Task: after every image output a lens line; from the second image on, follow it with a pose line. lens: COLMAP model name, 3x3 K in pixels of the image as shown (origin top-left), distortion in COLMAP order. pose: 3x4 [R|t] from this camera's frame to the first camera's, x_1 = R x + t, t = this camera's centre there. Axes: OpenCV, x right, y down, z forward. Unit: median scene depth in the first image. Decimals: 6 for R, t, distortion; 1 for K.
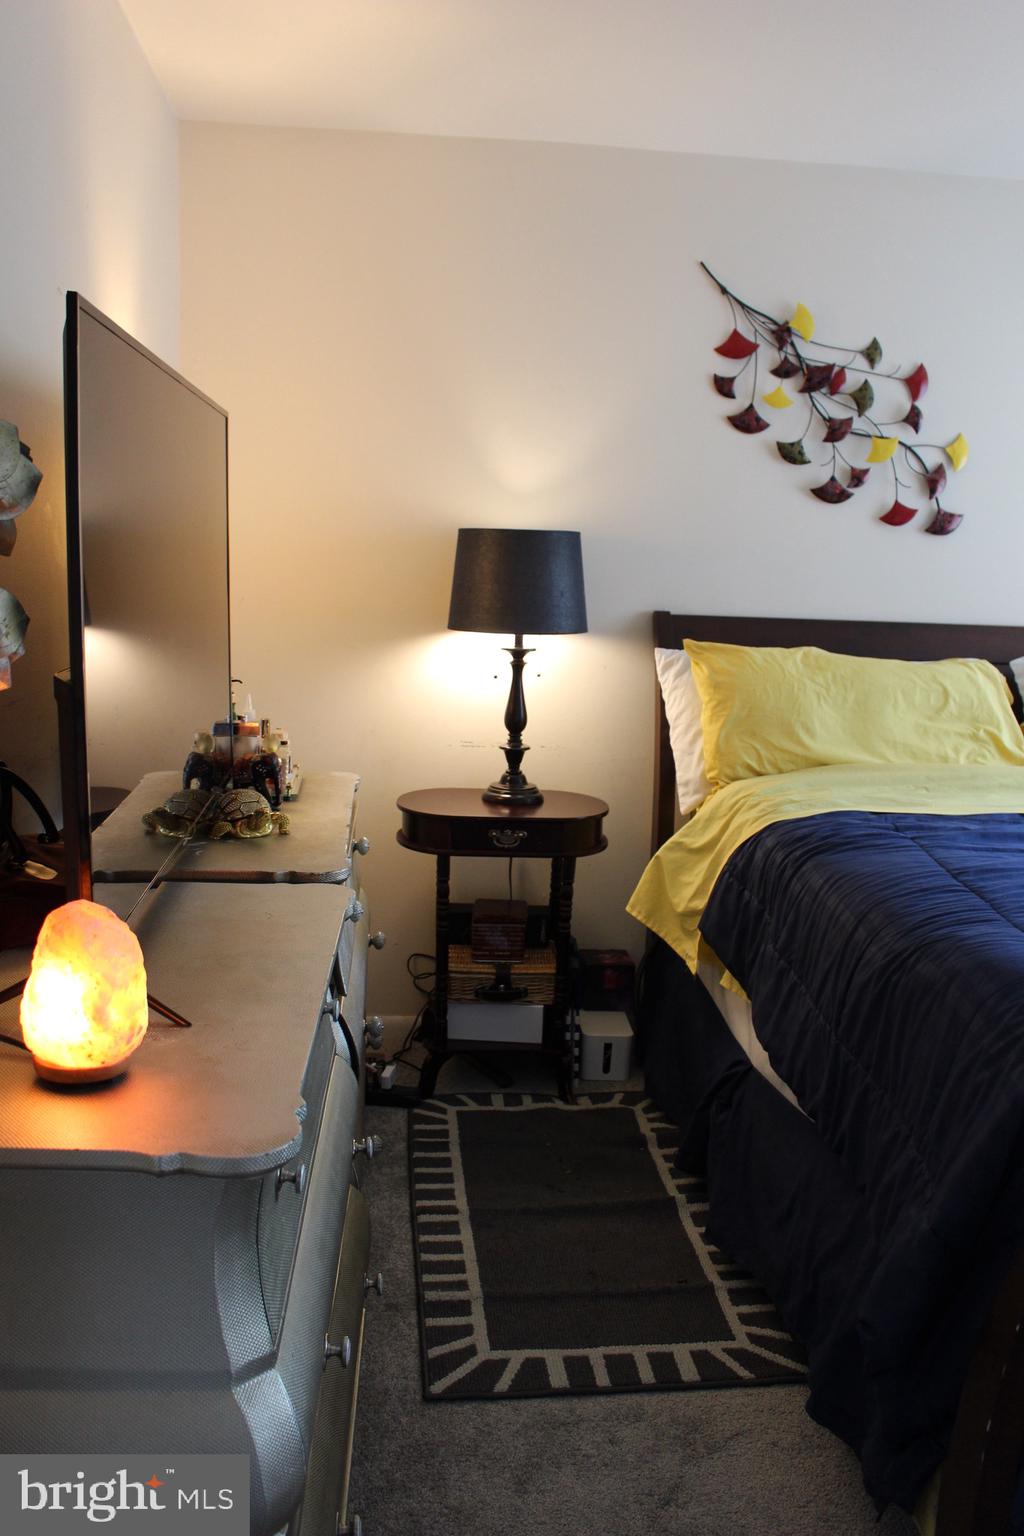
lens RADIAL K [[1297.2, 0, 525.4], [0, 1297.2, 767.7], [0, 0, 1]] dist [-0.144256, 0.098629]
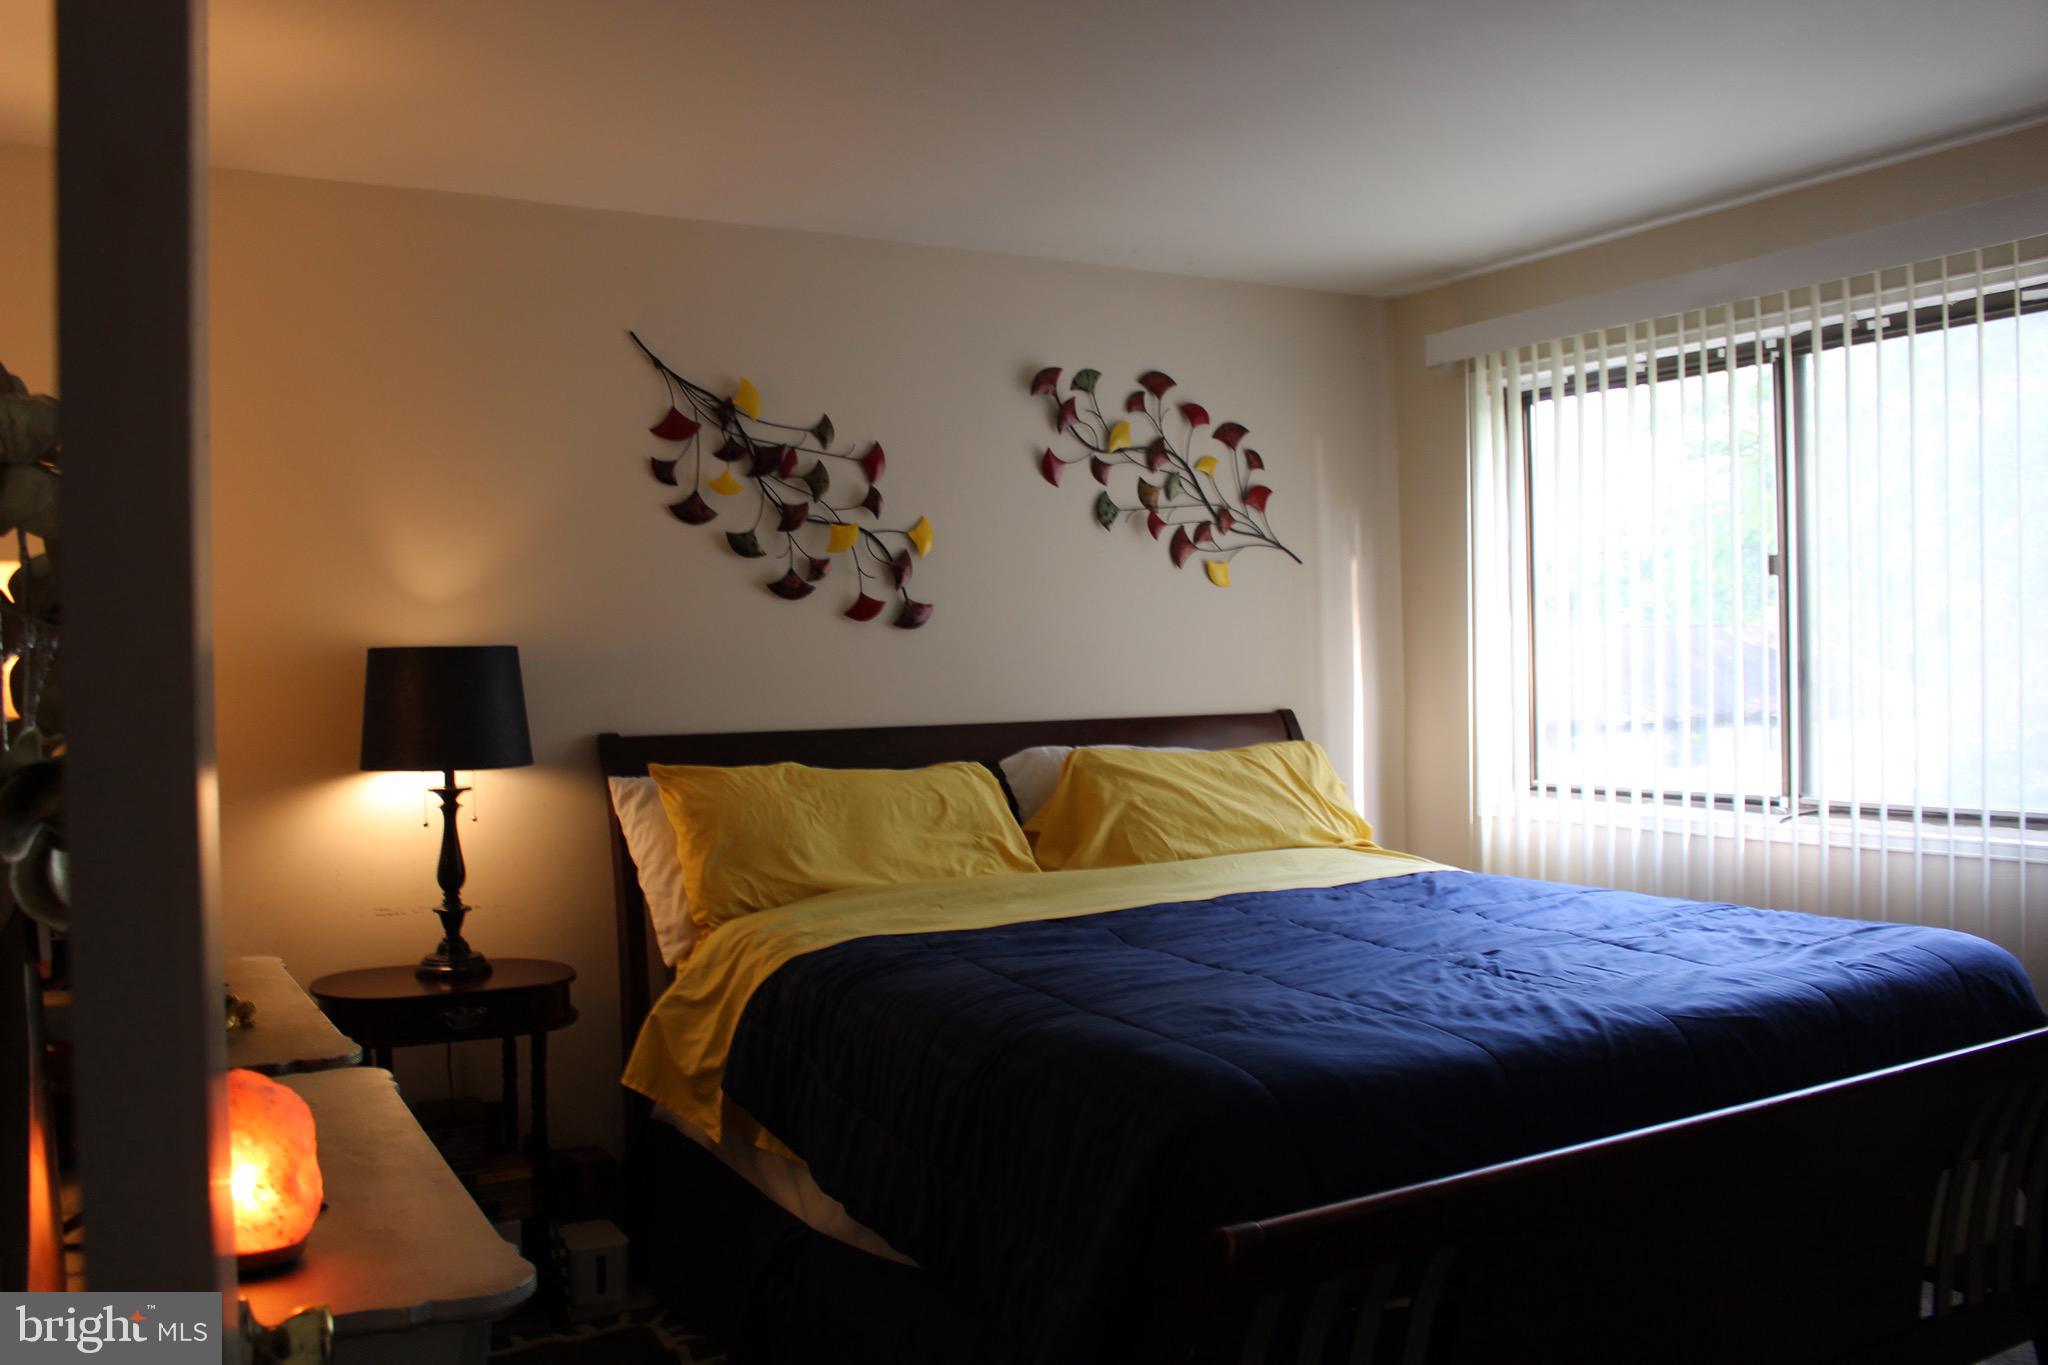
lens RADIAL K [[1729.5, 0, 1014.2], [0, 1729.5, 689.9], [0, 0, 1]] dist [-0.144256, 0.098629]
pose [[0.908666, -0.051256, 0.414367, -0.126553], [0.110011, 0.986758, -0.119186, 0.015414], [-0.402771, 0.153885, 0.902272, -0.137172]]
